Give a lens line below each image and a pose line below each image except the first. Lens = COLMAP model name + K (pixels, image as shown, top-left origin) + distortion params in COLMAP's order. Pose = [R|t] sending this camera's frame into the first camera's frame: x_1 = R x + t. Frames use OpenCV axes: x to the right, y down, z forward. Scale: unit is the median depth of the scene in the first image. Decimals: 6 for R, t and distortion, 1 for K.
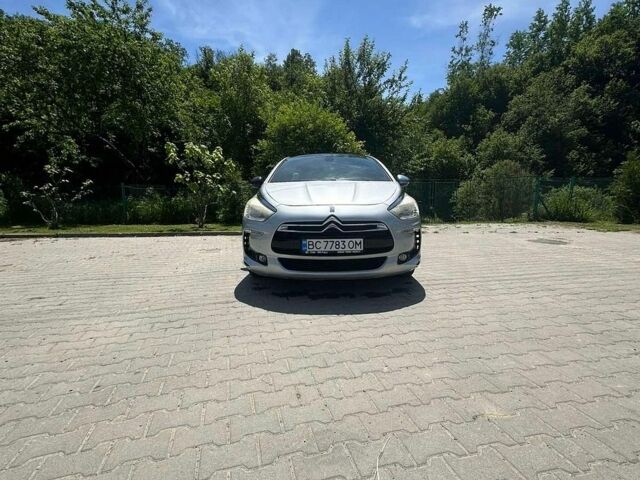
lens RADIAL K [[345.9, 0, 317.0], [0, 345.9, 244.7], [0, 0, 1]] dist [0.098723, -0.020486]
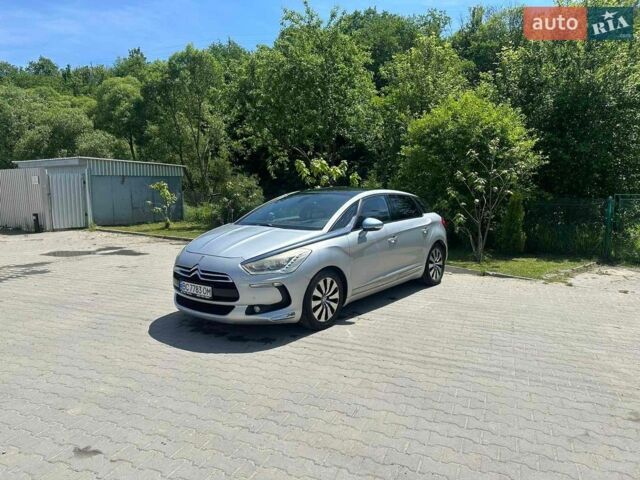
lens RADIAL K [[460.3, 0, 319.5], [0, 460.3, 237.9], [0, 0, 1]] dist [0.047800, -0.068084]
pose [[0.790121, 0.073030, -0.608585, 0.385644], [-0.089335, 0.995995, 0.003537, -0.062724], [0.606406, 0.051574, 0.793481, -0.004941]]
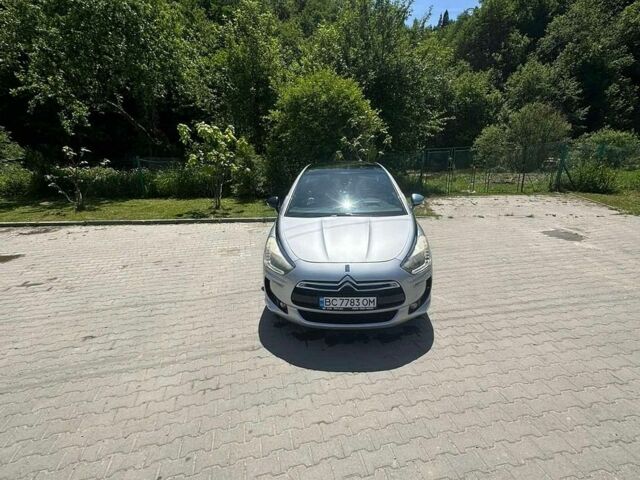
lens RADIAL K [[345.9, 0, 316.7], [0, 345.9, 243.6], [0, 0, 1]] dist [0.098723, -0.020486]
pose [[0.999168, -0.005913, -0.040355, -0.002072], [0.012690, 0.985392, 0.169827, -0.104815], [0.038761, -0.170198, 0.984647, -0.012163]]
